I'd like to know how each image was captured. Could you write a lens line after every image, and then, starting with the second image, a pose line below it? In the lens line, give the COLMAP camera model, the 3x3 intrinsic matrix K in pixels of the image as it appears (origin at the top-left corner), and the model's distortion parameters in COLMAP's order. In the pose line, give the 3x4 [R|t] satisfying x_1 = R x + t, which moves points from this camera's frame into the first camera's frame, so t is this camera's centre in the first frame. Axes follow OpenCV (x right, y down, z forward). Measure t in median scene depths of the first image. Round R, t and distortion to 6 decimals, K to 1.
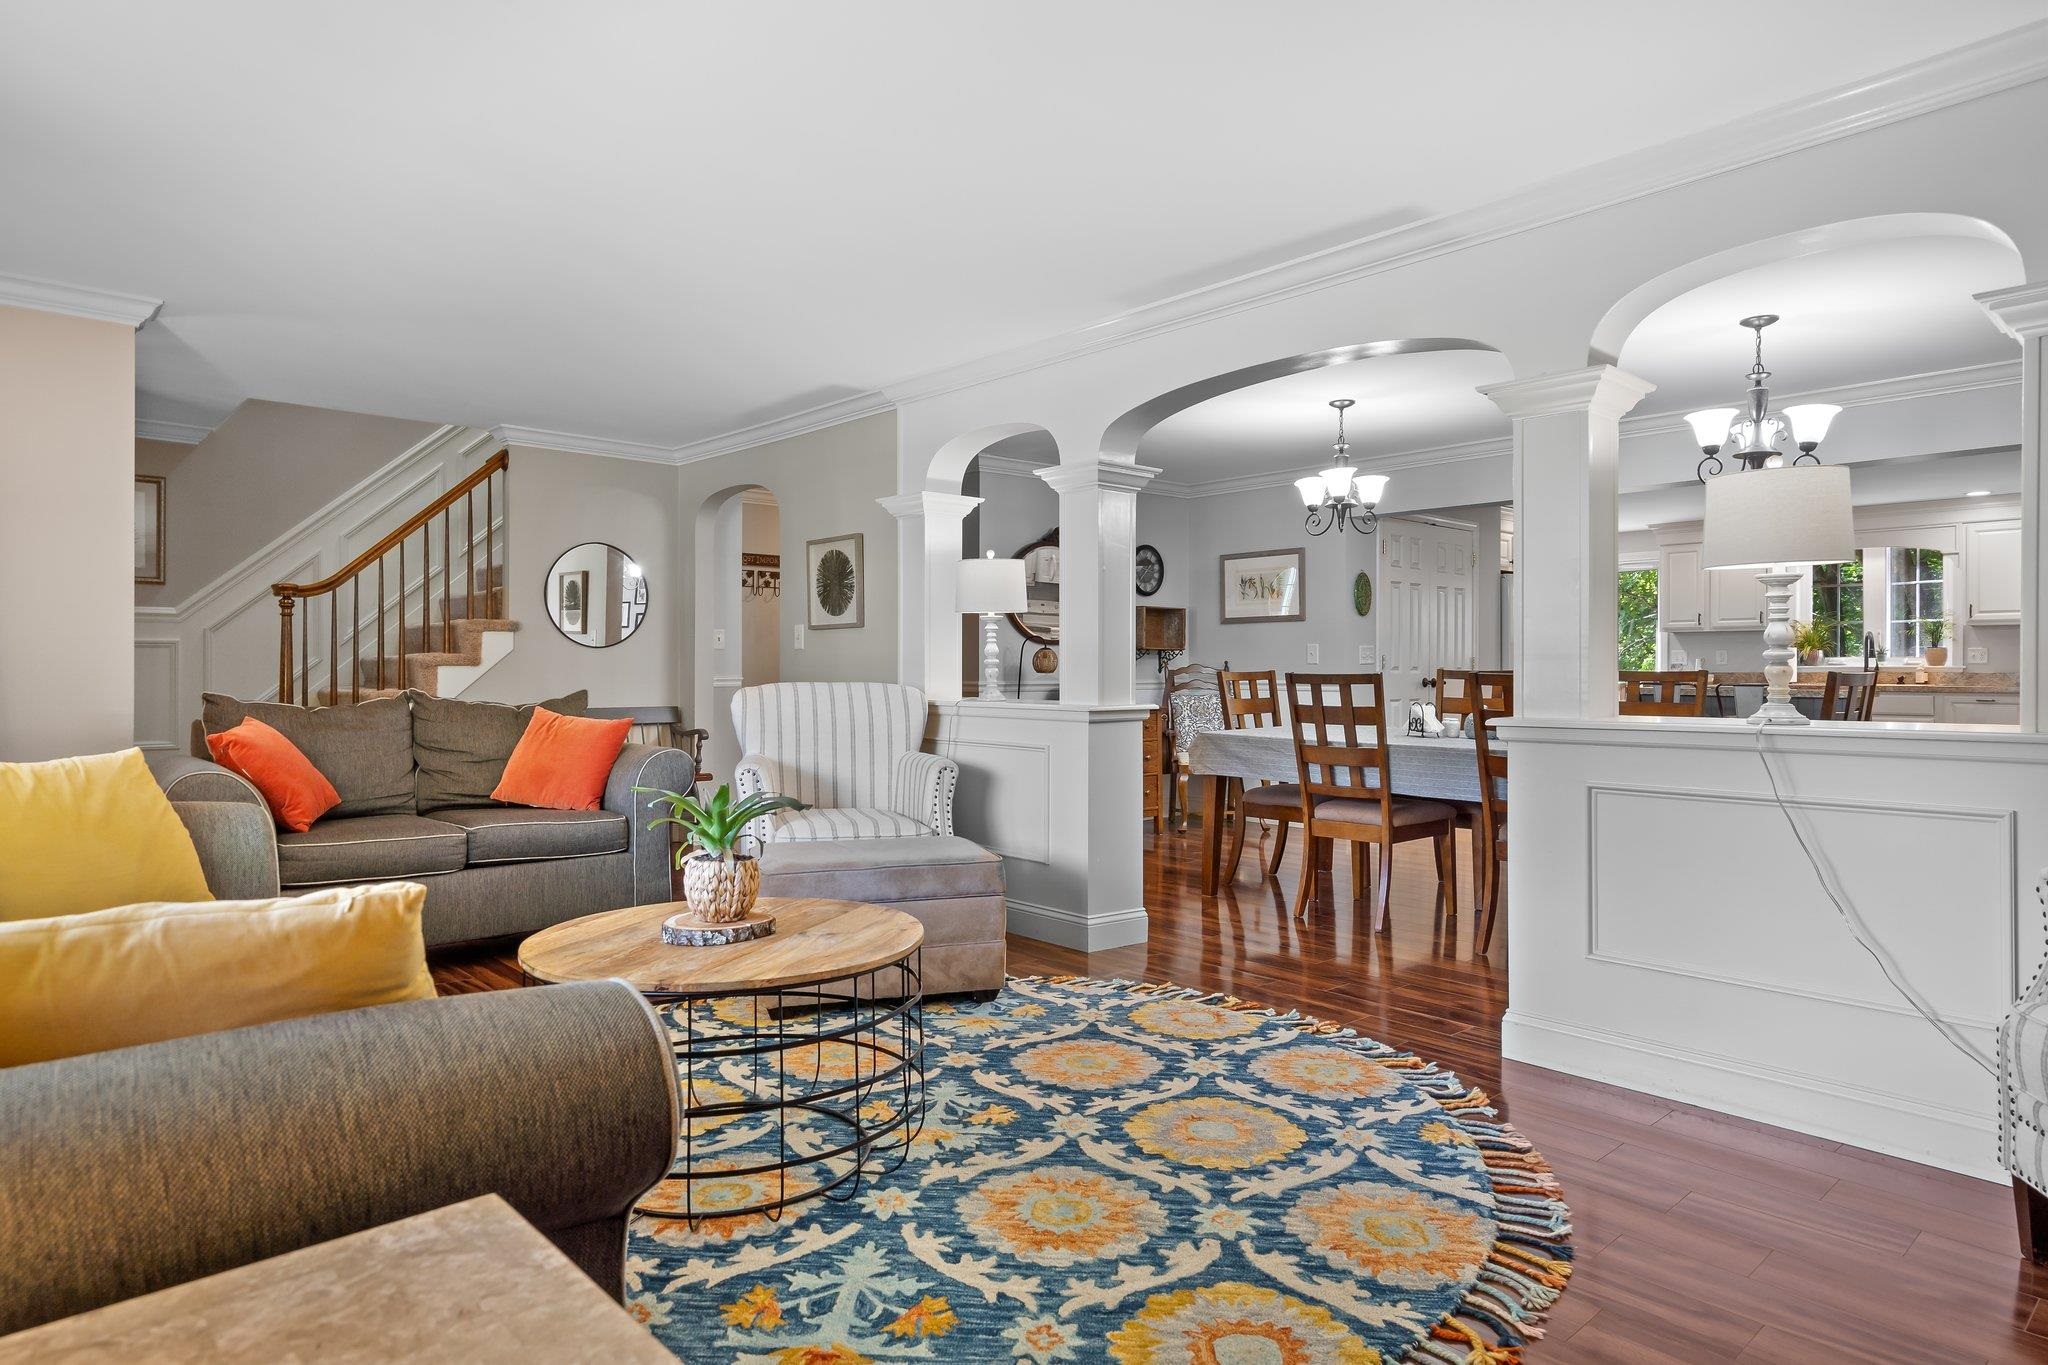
lens RADIAL K [[1171.5, 0, 1024.0], [0, 1171.5, 682.5], [0, 0, 1]] dist [0.003717, 0.001074]
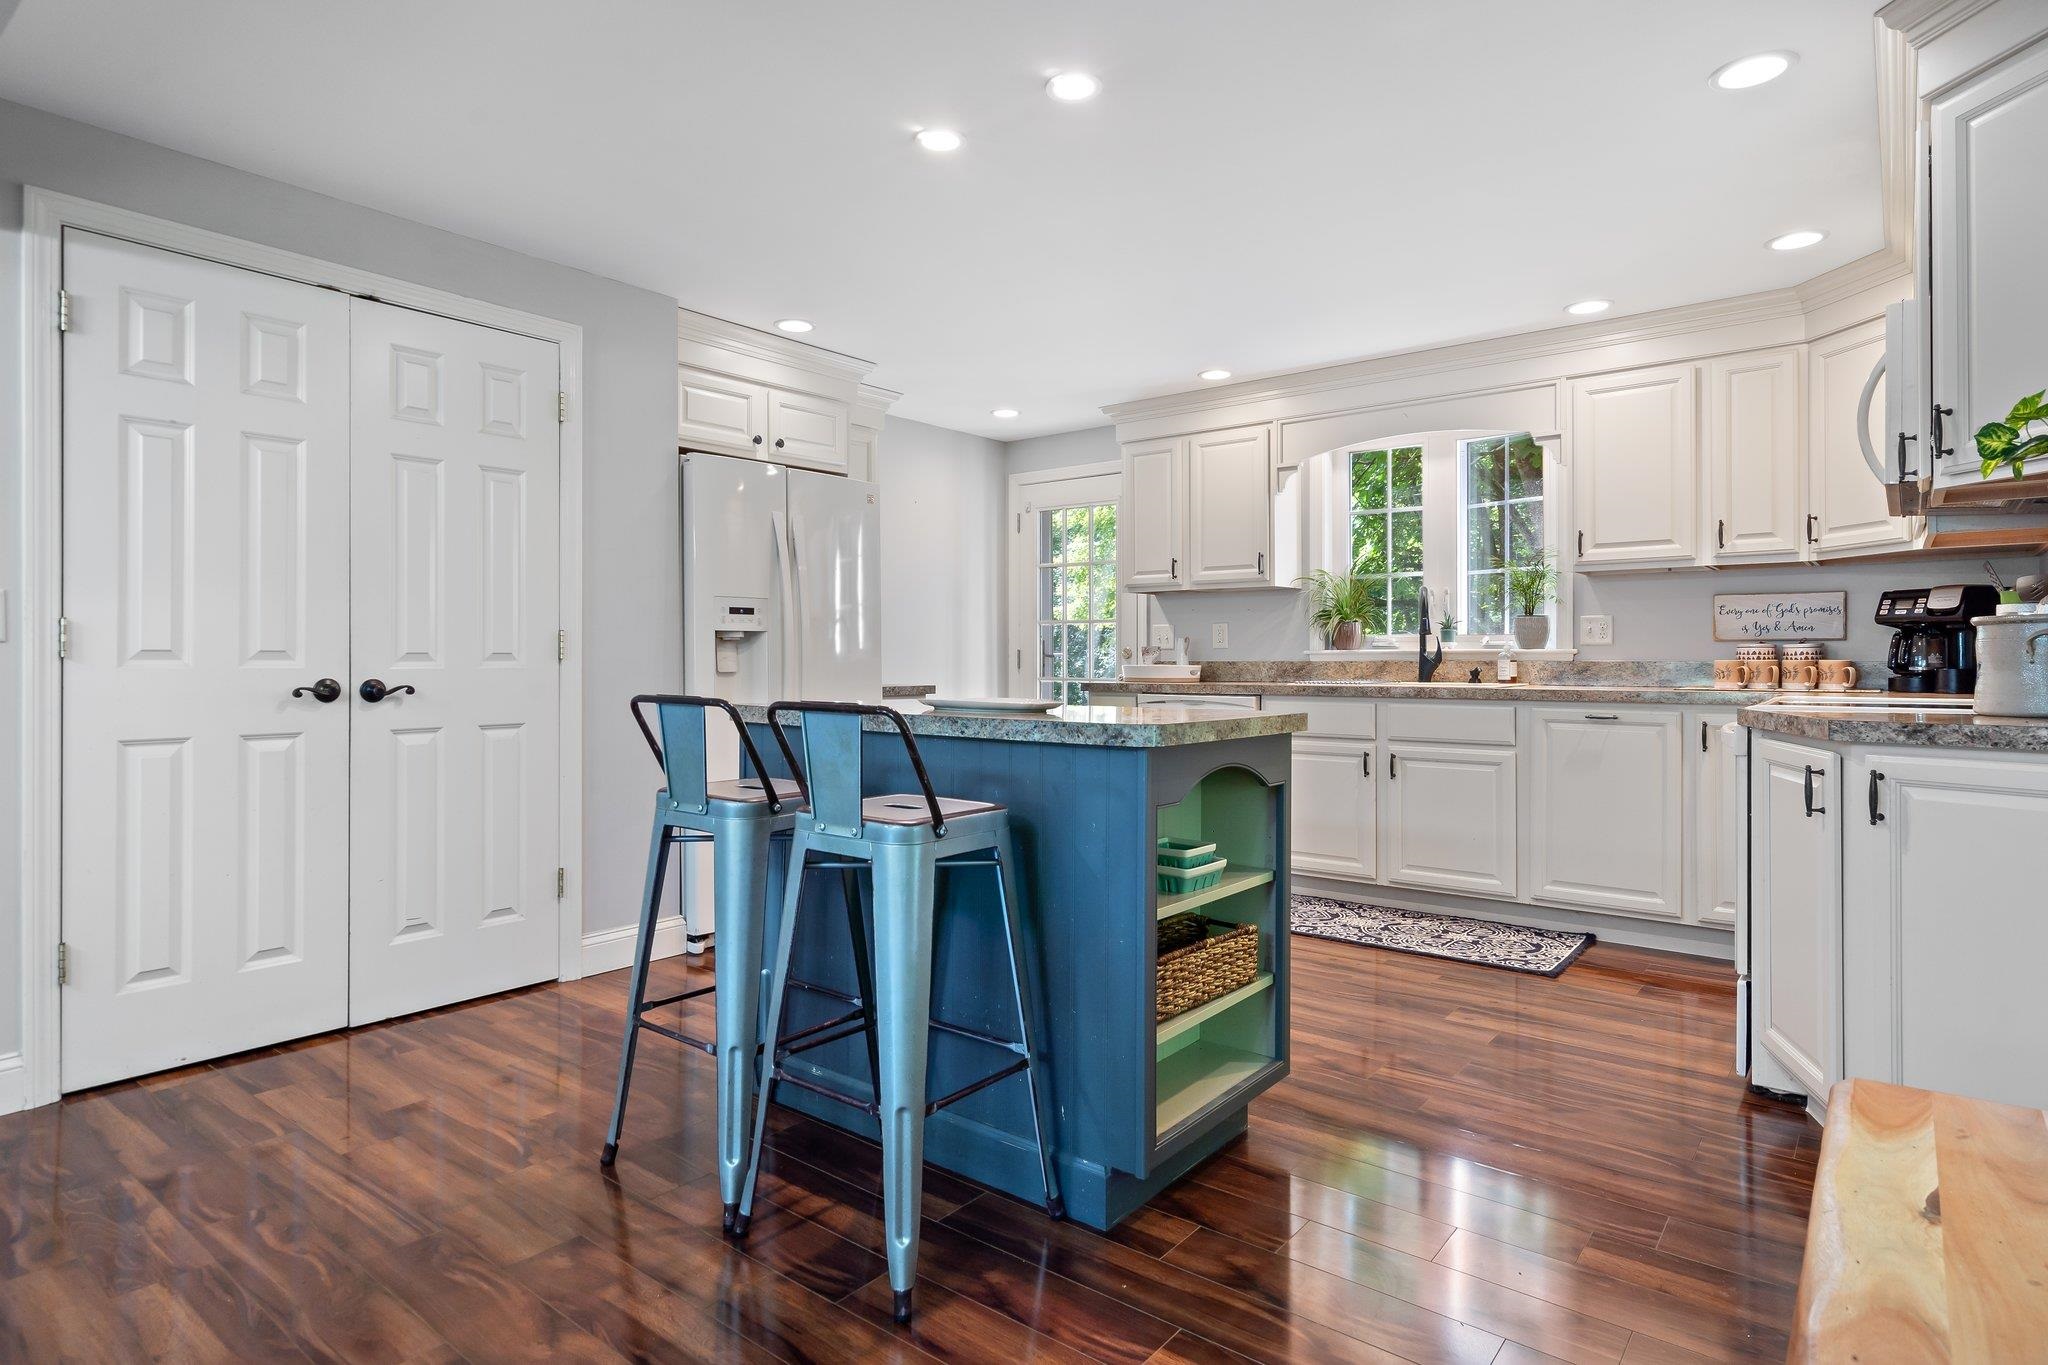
lens RADIAL K [[1104.7, 0, 1020.4], [0, 1104.7, 659.0], [0, 0, 1]] dist [0.000889, -0.000045]
pose [[0.988127, -0.000002, 0.153641, 0.463746], [0.001570, 0.999948, -0.010083, -0.004809], [-0.153633, 0.010204, 0.988075, 0.529913]]
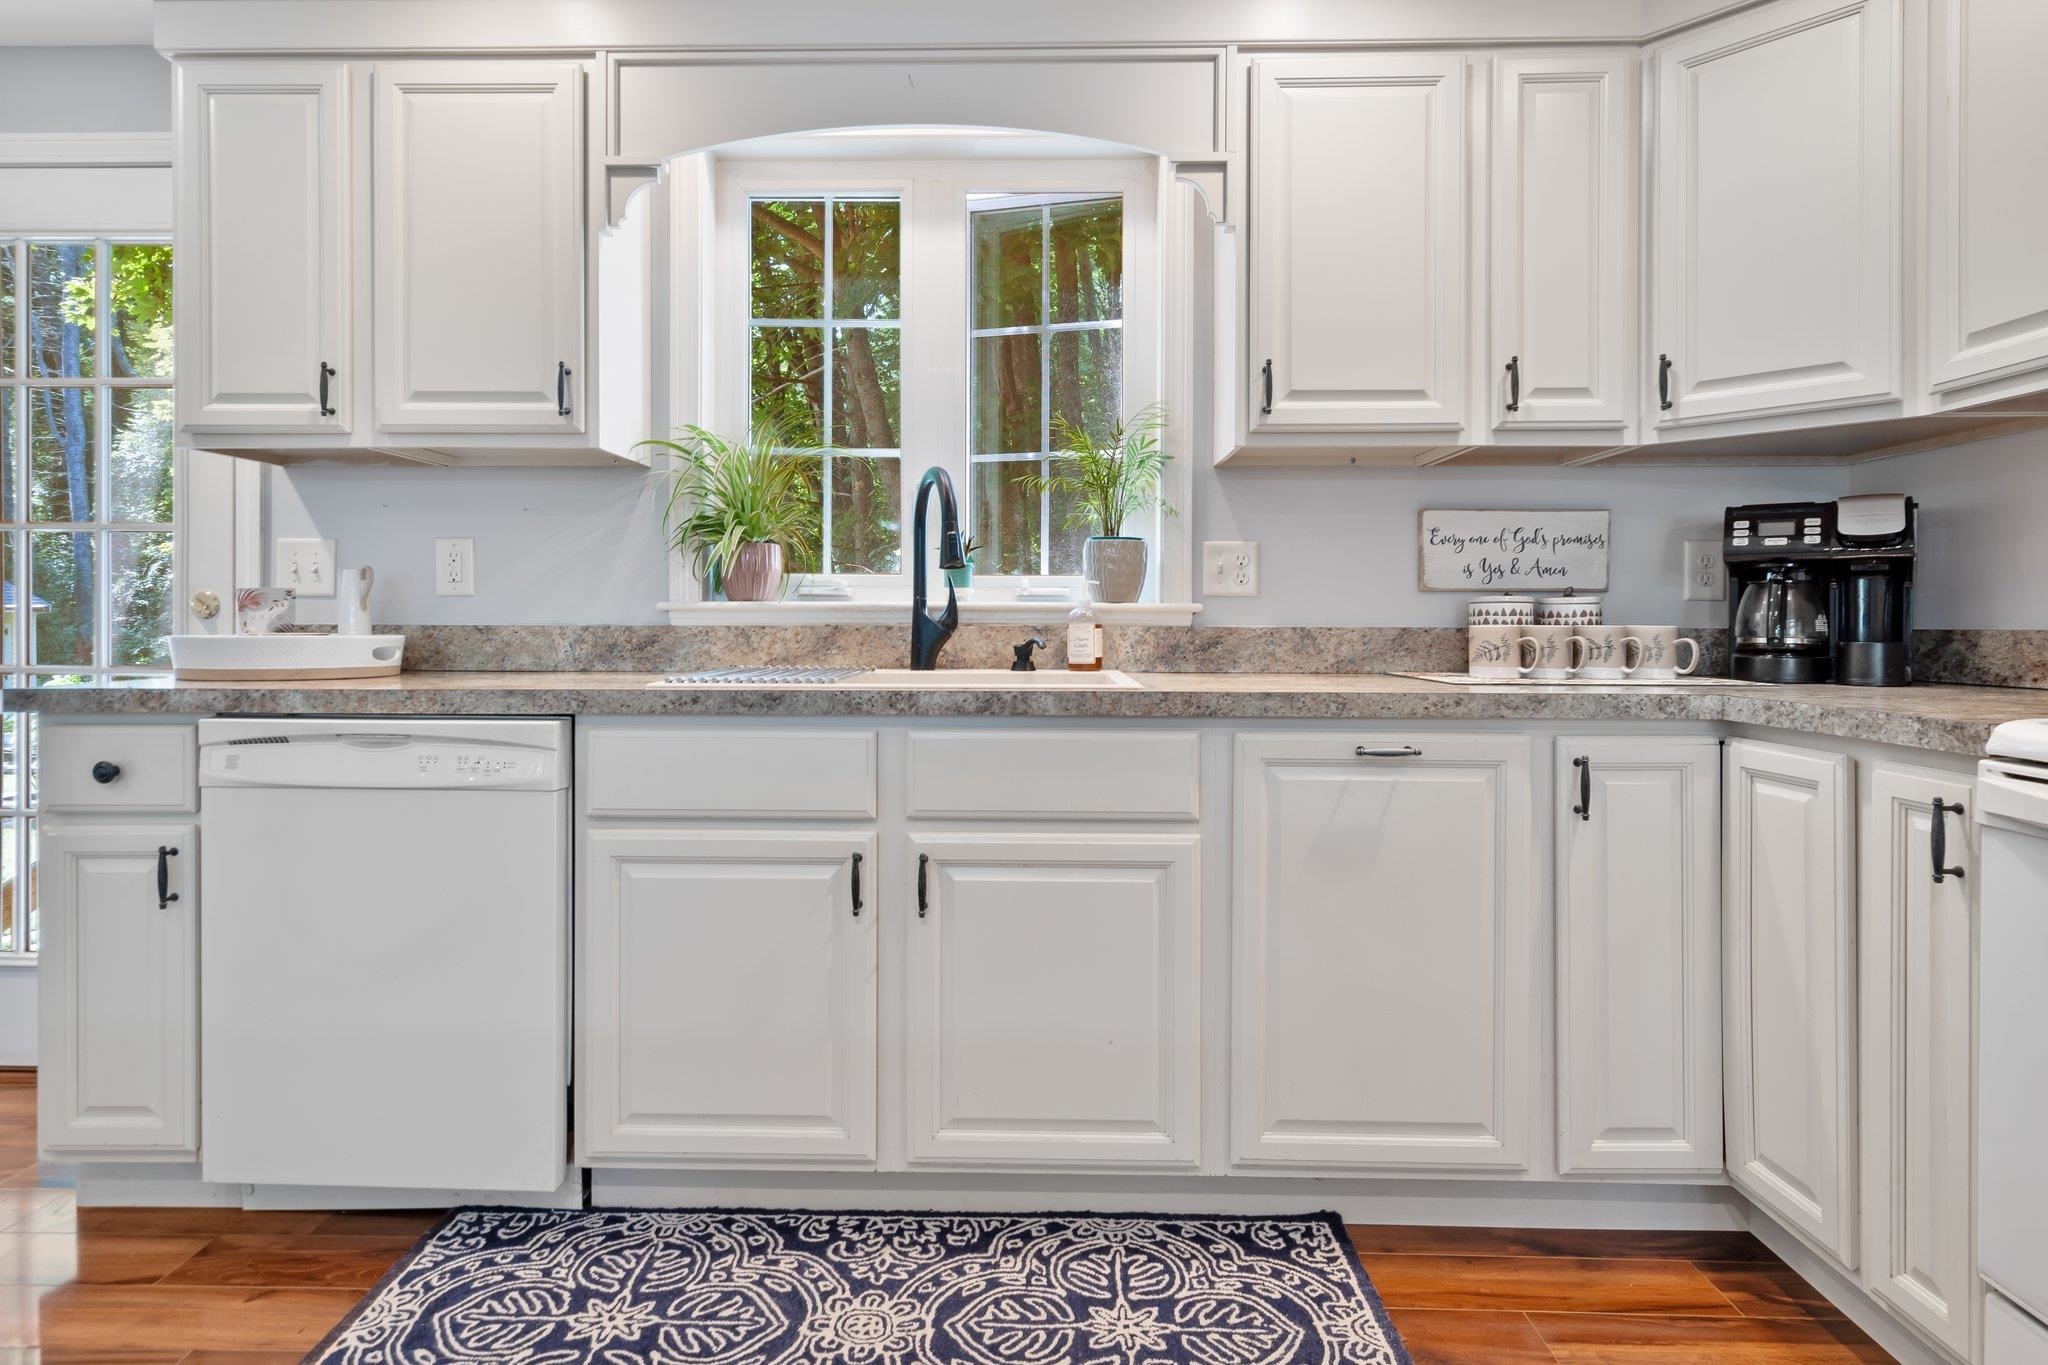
lens RADIAL K [[1122.6, 0, 1015.1], [0, 1122.6, 623.5], [0, 0, 1]] dist [0.004139, -0.000103]
pose [[0.696556, 0.001203, 0.717501, 0.566710], [0.004100, 0.999976, -0.005656, -0.007898], [-0.717490, 0.006882, 0.696534, 0.831584]]
